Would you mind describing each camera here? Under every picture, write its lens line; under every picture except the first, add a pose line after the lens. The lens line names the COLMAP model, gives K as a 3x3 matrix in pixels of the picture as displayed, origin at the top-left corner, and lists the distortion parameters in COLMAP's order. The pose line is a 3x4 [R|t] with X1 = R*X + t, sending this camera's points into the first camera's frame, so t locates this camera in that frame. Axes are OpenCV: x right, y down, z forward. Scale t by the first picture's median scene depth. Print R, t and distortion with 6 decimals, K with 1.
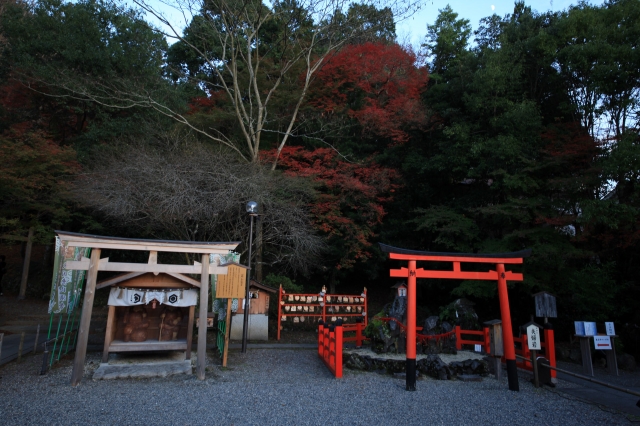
lens RADIAL K [[406.3, 0, 323.3], [0, 406.3, 211.6], [0, 0, 1]] dist [0.073688, -0.056585]
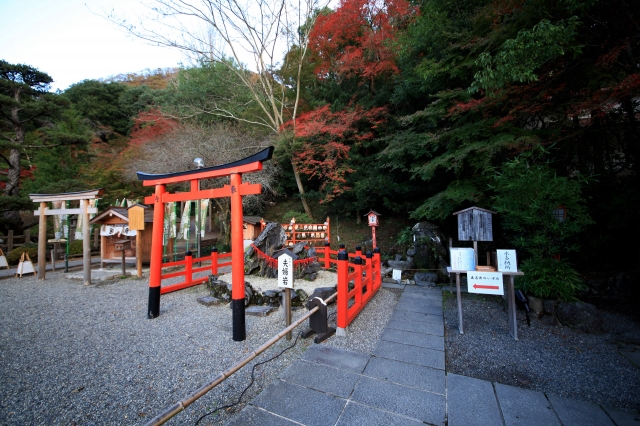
lens RADIAL K [[243.8, 0, 322.2], [0, 243.8, 214.0], [0, 0, 1]] dist [-0.000018, -0.000002]
pose [[0.826119, -0.062937, -0.559970, 0.560692], [0.144652, 0.984129, 0.102794, 0.122391], [0.544613, -0.165921, 0.822111, 0.496919]]
